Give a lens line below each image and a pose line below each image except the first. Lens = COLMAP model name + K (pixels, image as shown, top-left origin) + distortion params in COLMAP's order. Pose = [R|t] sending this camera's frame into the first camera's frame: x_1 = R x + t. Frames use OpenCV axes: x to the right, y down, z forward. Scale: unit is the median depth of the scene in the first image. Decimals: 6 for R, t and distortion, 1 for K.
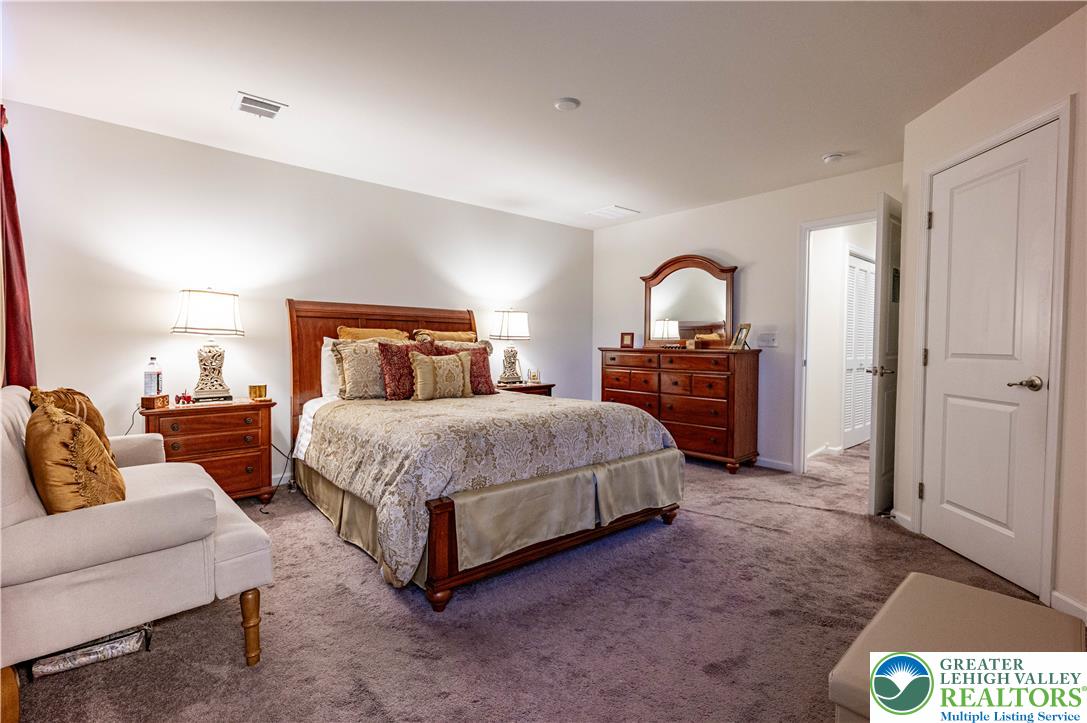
lens RADIAL K [[486.0, 0, 543.5], [0, 486.0, 361.5], [0, 0, 1]] dist [0.001066, 0.000137]
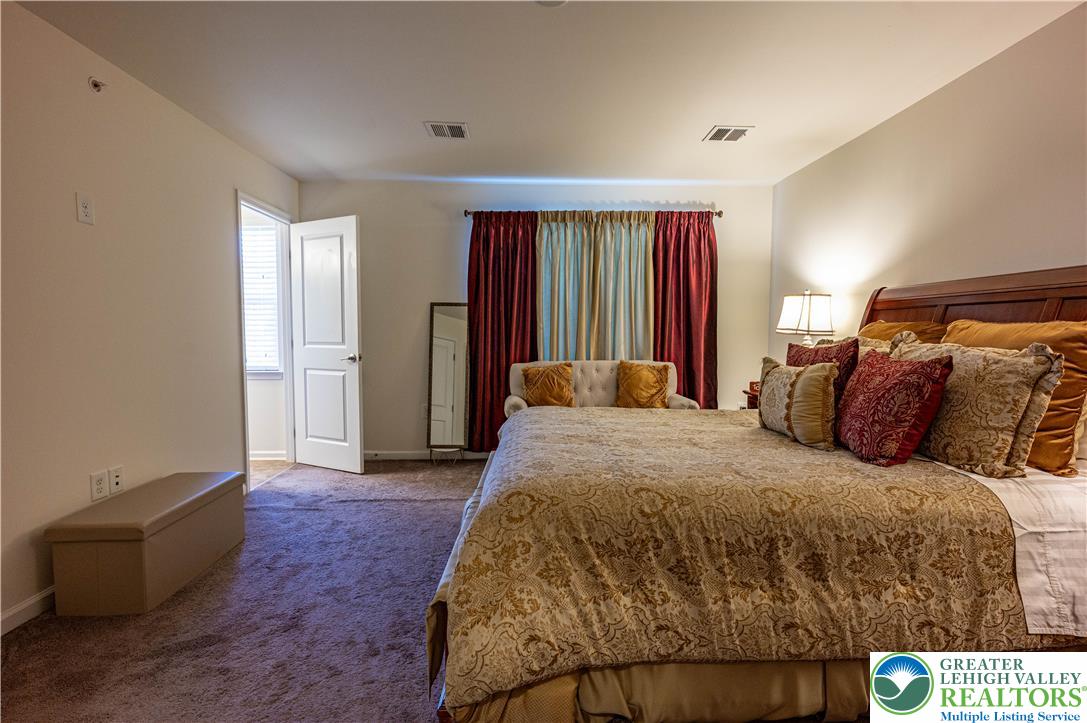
lens RADIAL K [[486.0, 0, 543.5], [0, 486.0, 361.5], [0, 0, 1]] dist [0.001066, 0.000137]
pose [[-0.604216, 0.043822, -0.795615, 0.459011], [-0.033547, 0.996202, 0.080347, -0.054987], [0.796114, 0.075237, -0.600451, 1.057326]]
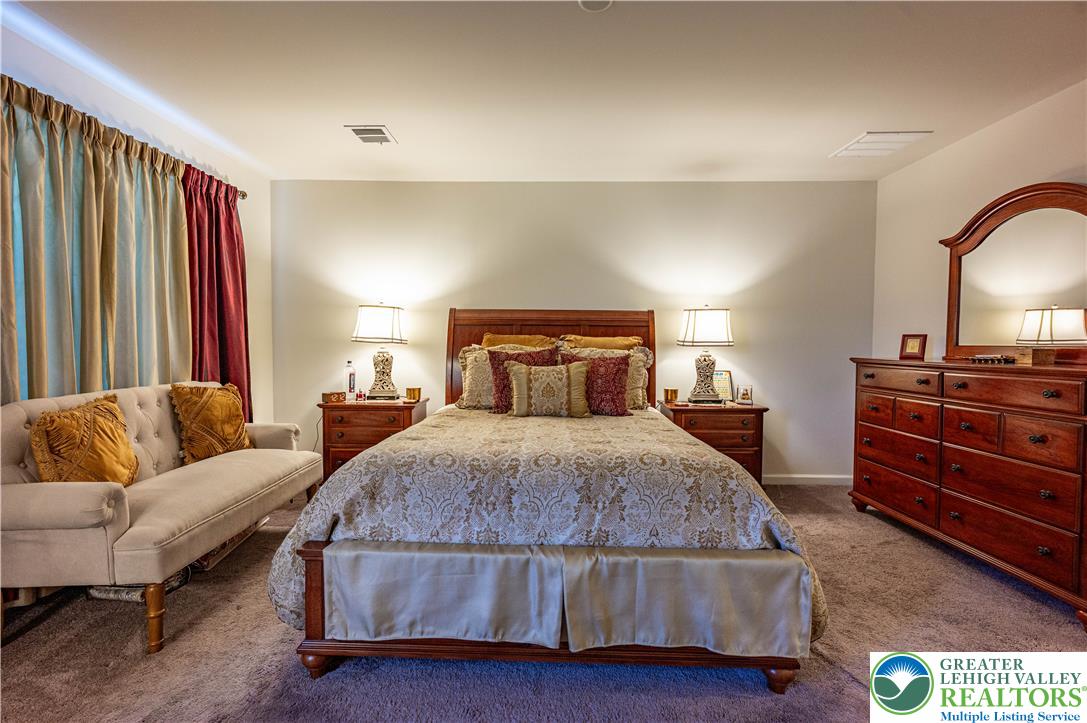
lens RADIAL K [[486.0, 0, 543.5], [0, 486.0, 361.5], [0, 0, 1]] dist [0.001066, 0.000137]
pose [[0.751365, 0.022763, -0.659494, 0.335541], [-0.026528, 0.999639, 0.004280, -0.022203], [0.659354, 0.014279, 0.751697, 0.338235]]
